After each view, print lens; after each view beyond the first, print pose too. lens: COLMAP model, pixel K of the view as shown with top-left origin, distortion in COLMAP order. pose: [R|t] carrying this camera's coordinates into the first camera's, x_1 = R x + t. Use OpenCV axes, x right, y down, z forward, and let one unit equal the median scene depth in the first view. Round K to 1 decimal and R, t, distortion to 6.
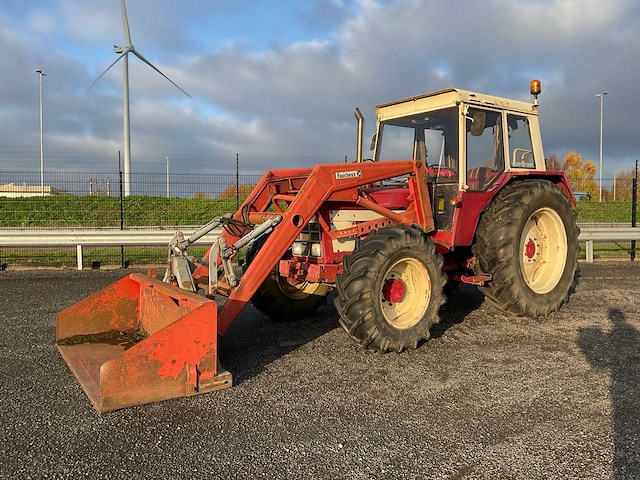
lens RADIAL K [[535.2, 0, 315.1], [0, 535.2, 240.9], [0, 0, 1]] dist [0.059220, -0.097392]
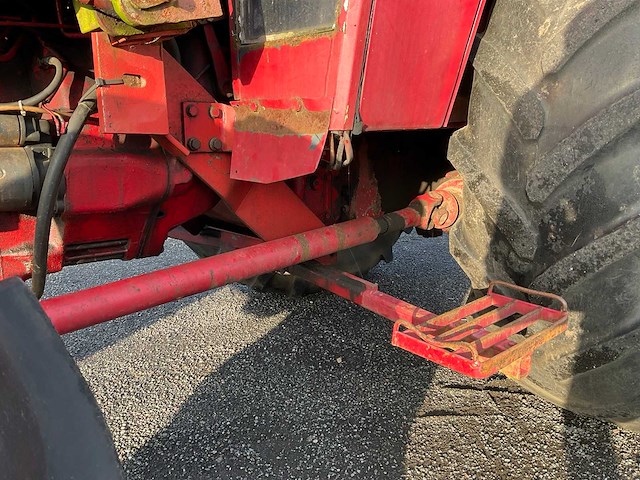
lens RADIAL K [[535.2, 0, 325.2], [0, 535.2, 242.2], [0, 0, 1]] dist [0.059220, -0.097392]
pose [[0.993318, -0.032587, 0.110710, 0.233822], [0.011289, 0.982143, 0.187798, 0.012855], [-0.114853, -0.185293, 0.975948, 0.844061]]
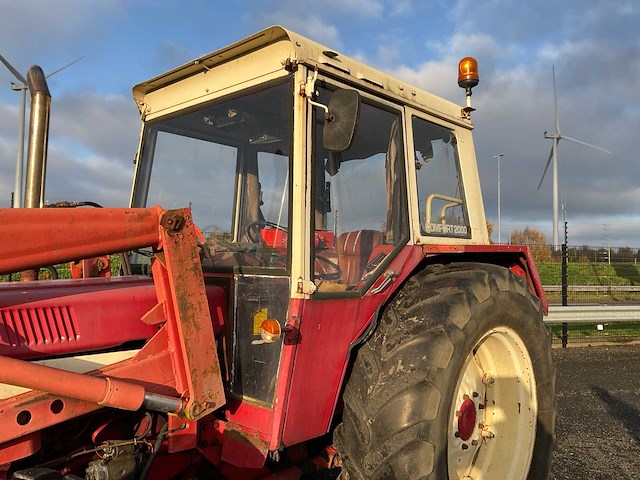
lens RADIAL K [[535.2, 0, 317.3], [0, 535.2, 238.4], [0, 0, 1]] dist [0.059220, -0.097392]
pose [[0.985464, 0.026585, 0.167788, 0.220884], [-0.010069, 0.995083, -0.098527, -0.095990], [-0.169583, 0.095405, 0.980887, 0.629482]]
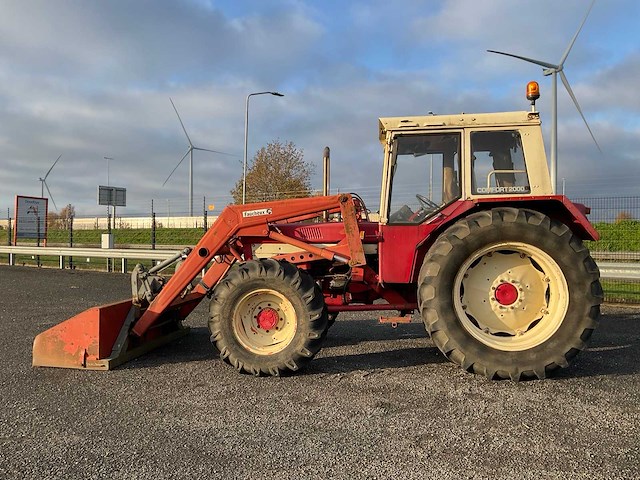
lens RADIAL K [[535.2, 0, 315.8], [0, 535.2, 240.2], [0, 0, 1]] dist [0.059220, -0.097392]
pose [[0.710697, 0.006251, -0.703471, 0.839594], [-0.038648, 0.998797, -0.030169, -0.031860], [0.702436, 0.048628, 0.710084, 0.248945]]
